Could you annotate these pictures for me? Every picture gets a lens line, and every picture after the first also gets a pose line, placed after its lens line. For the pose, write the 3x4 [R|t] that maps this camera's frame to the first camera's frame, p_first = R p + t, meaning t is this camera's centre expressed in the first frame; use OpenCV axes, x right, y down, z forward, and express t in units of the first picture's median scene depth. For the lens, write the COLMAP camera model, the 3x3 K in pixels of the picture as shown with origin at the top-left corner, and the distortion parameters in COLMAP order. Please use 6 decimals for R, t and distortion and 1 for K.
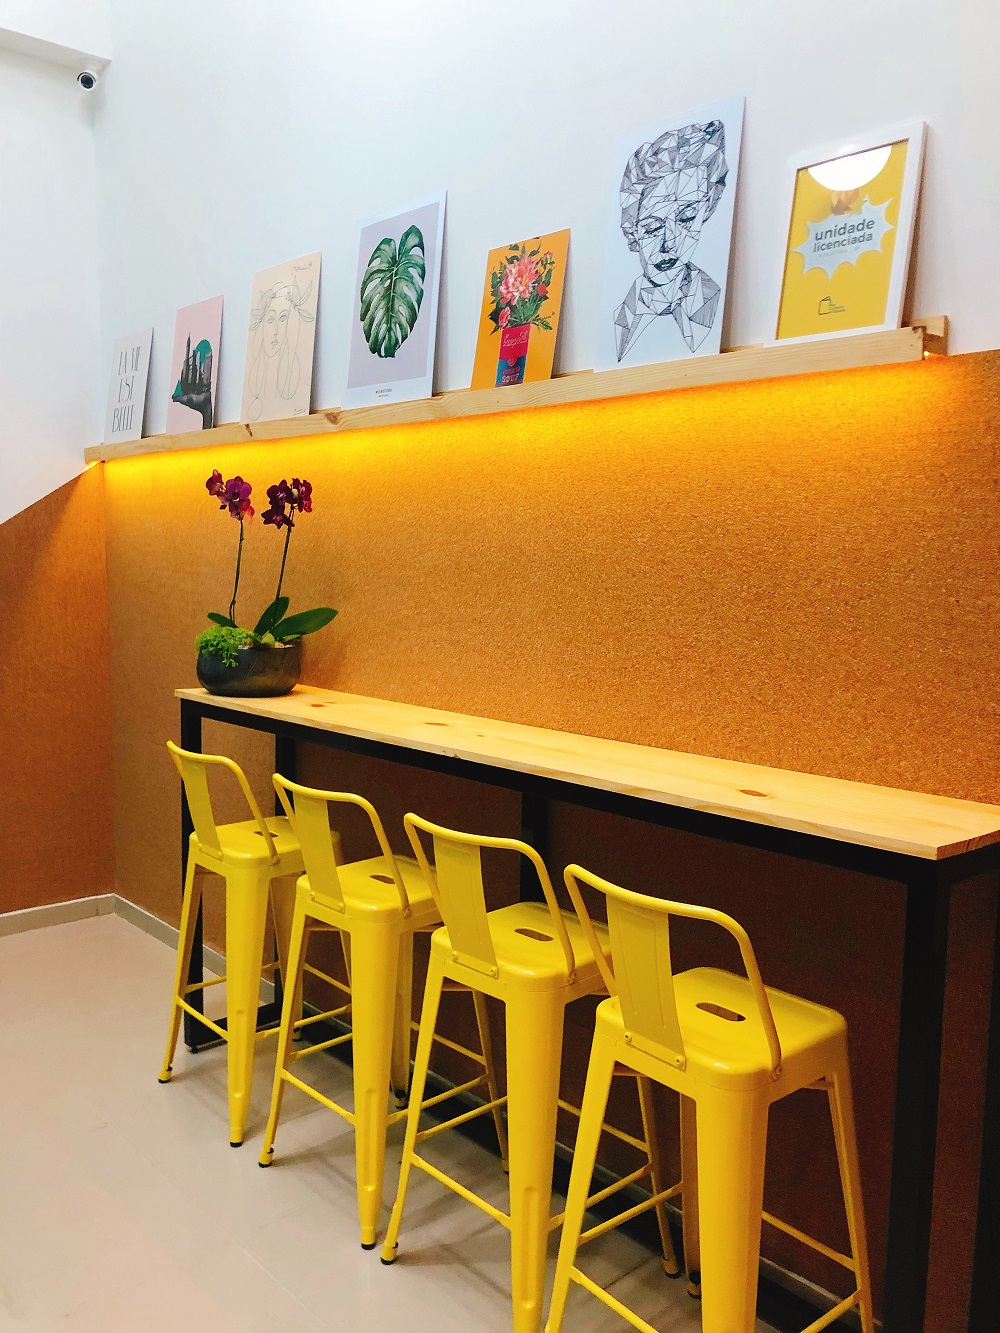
lens RADIAL K [[1081.4, 0, 497.4], [0, 1081.4, 652.2], [0, 0, 1]] dist [0.005776, -0.007910]
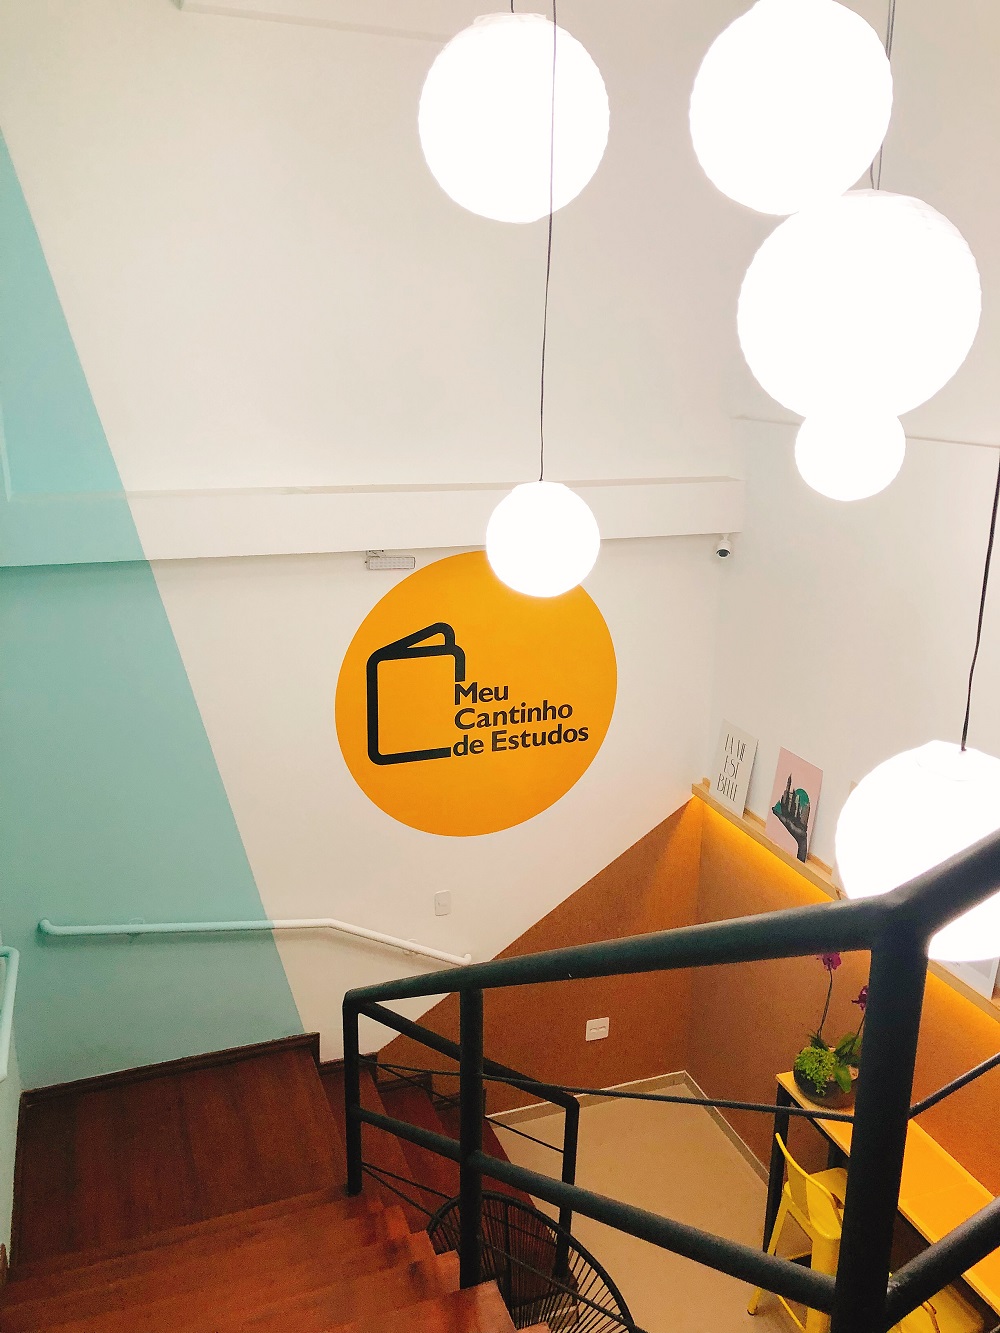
lens RADIAL K [[1081.4, 0, 497.4], [0, 1081.4, 652.2], [0, 0, 1]] dist [0.005776, -0.007910]
pose [[0.920136, 0.105193, -0.377205, -0.128494], [-0.036248, 0.981989, 0.185430, -0.695524], [0.389917, -0.156948, 0.907376, -0.364654]]
